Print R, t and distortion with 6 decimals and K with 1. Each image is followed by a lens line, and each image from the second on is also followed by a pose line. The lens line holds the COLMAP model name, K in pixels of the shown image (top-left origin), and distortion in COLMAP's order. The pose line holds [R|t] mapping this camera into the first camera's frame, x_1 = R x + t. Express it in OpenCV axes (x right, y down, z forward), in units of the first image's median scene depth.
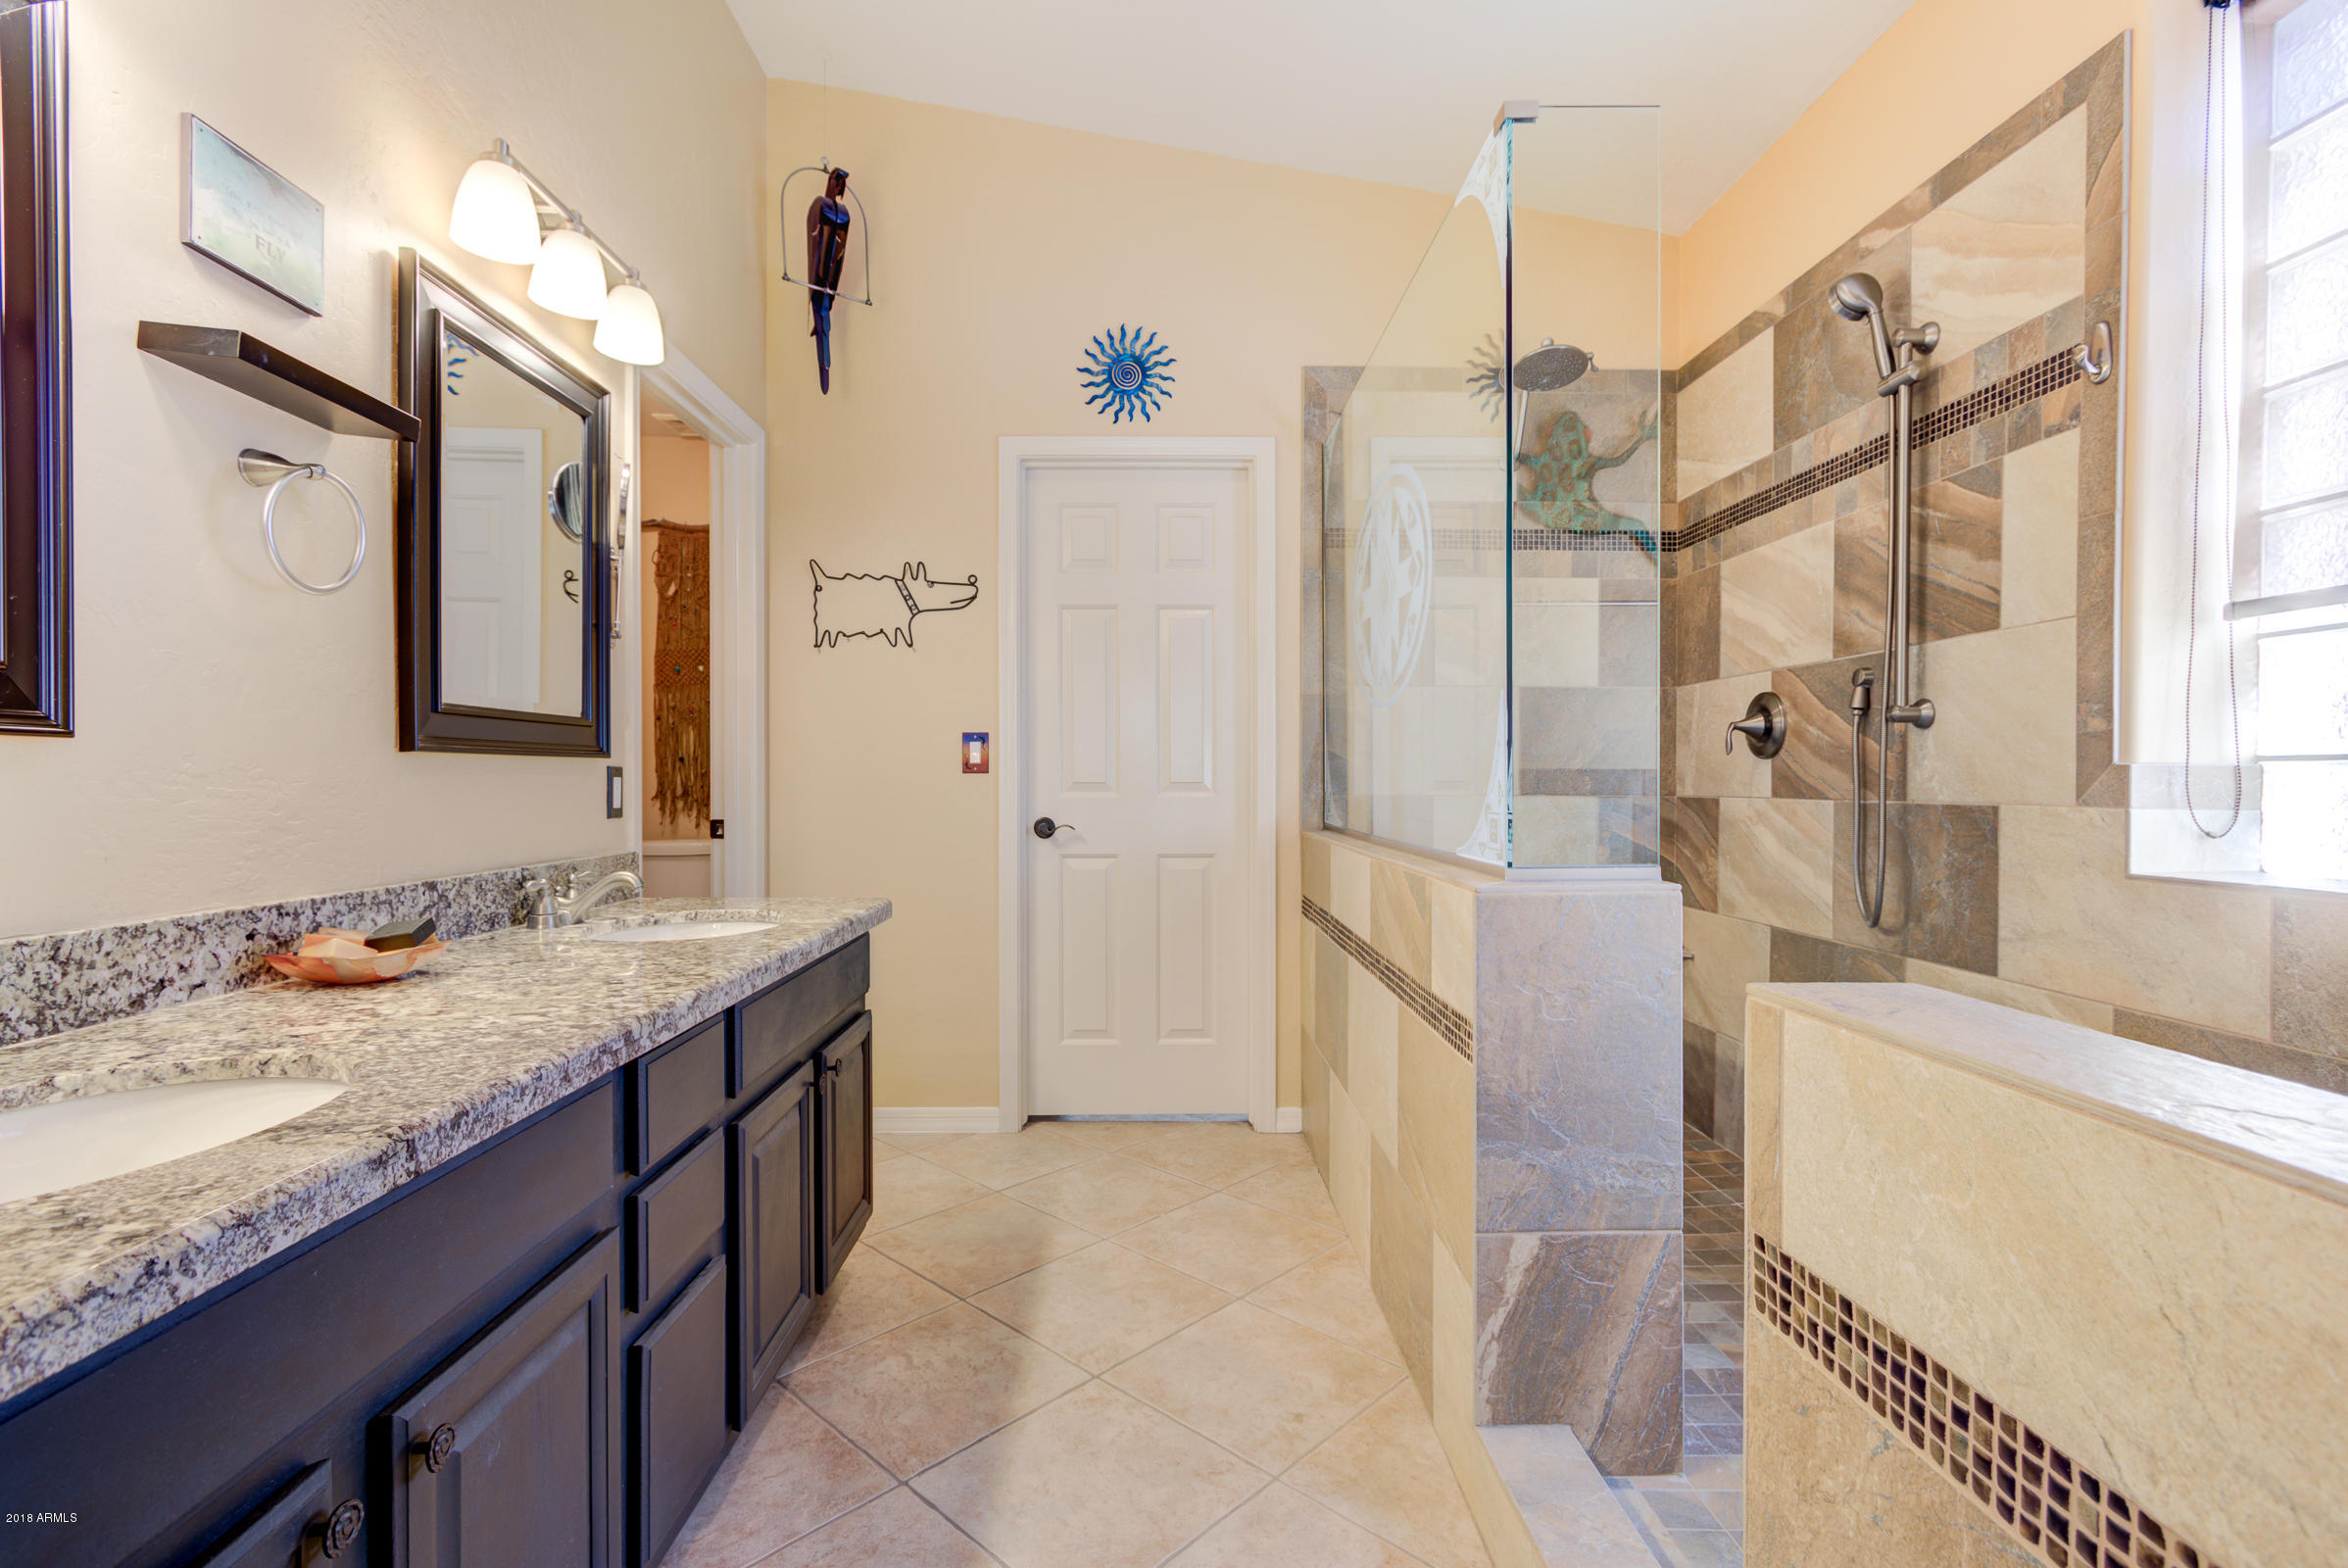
lens RADIAL K [[1078.1, 0, 1171.8], [0, 1078.1, 778.6], [0, 0, 1]] dist [-0.000426, 0.003783]
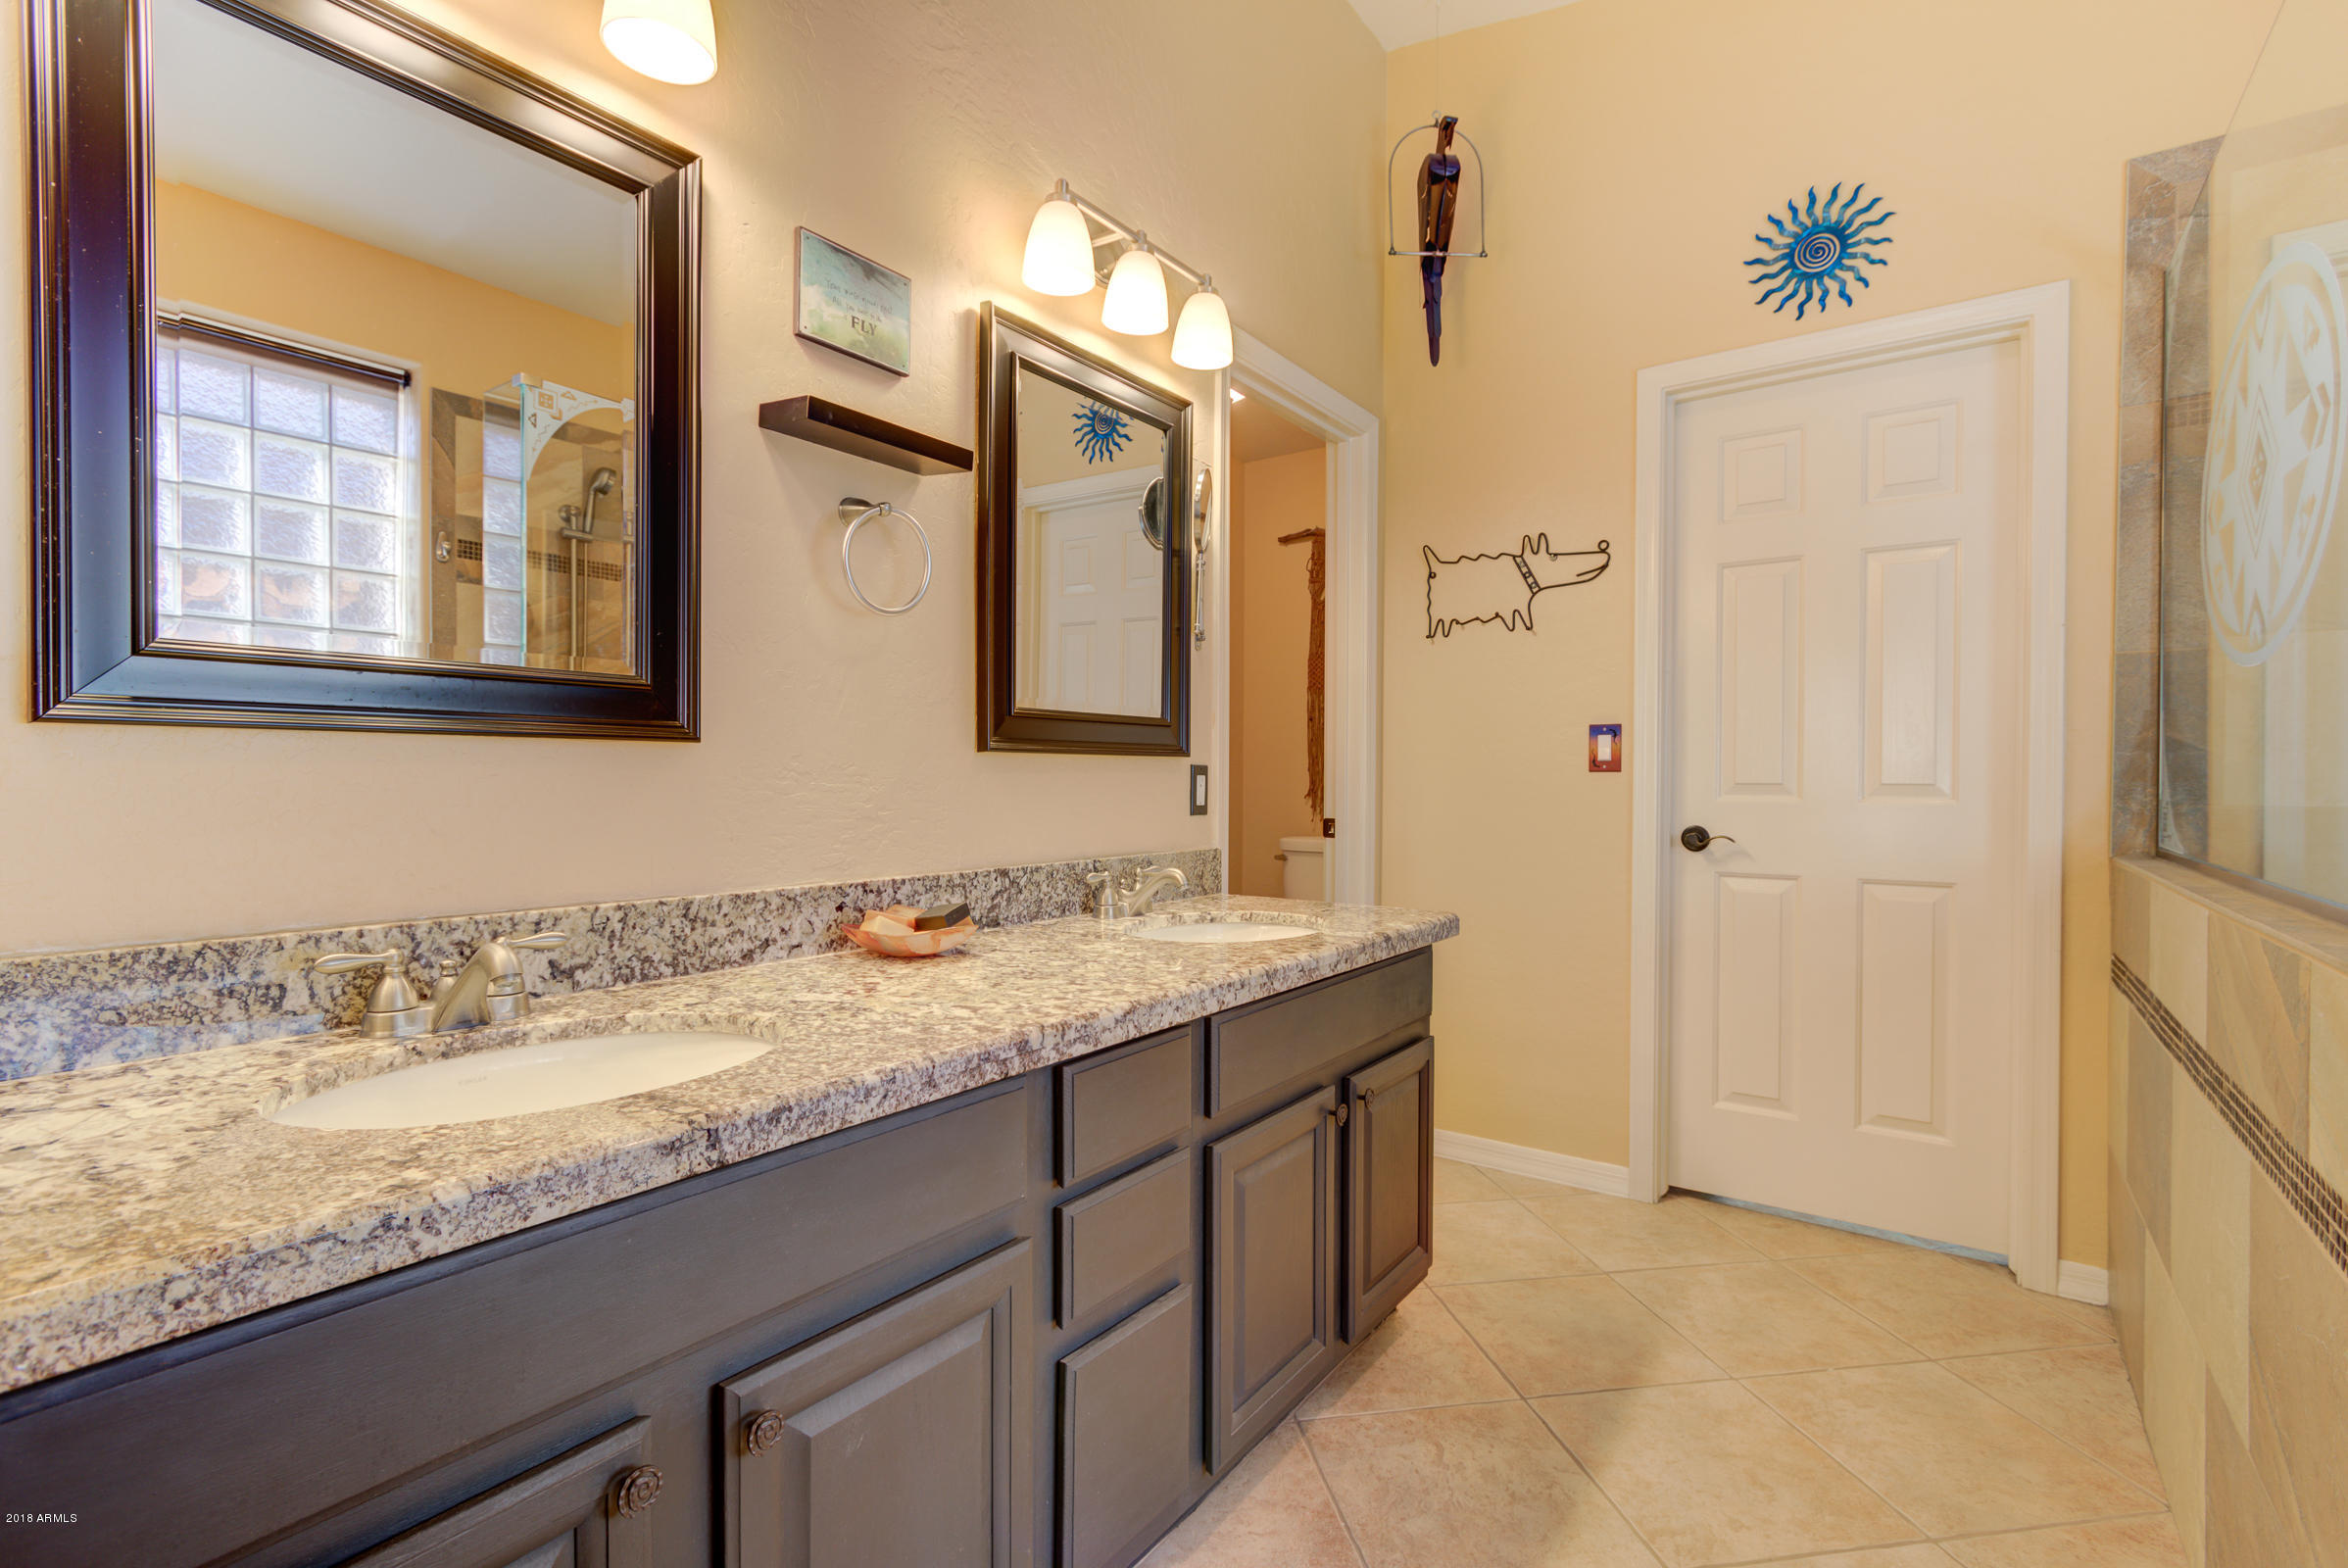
lens RADIAL K [[1078.1, 0, 1169.9], [0, 1078.1, 785.1], [0, 0, 1]] dist [-0.000426, 0.003783]
pose [[0.795310, 0.007082, -0.606162, 0.097531], [-0.003289, 0.999967, 0.007368, 0.000561], [0.606194, -0.003866, 0.795307, 0.176539]]
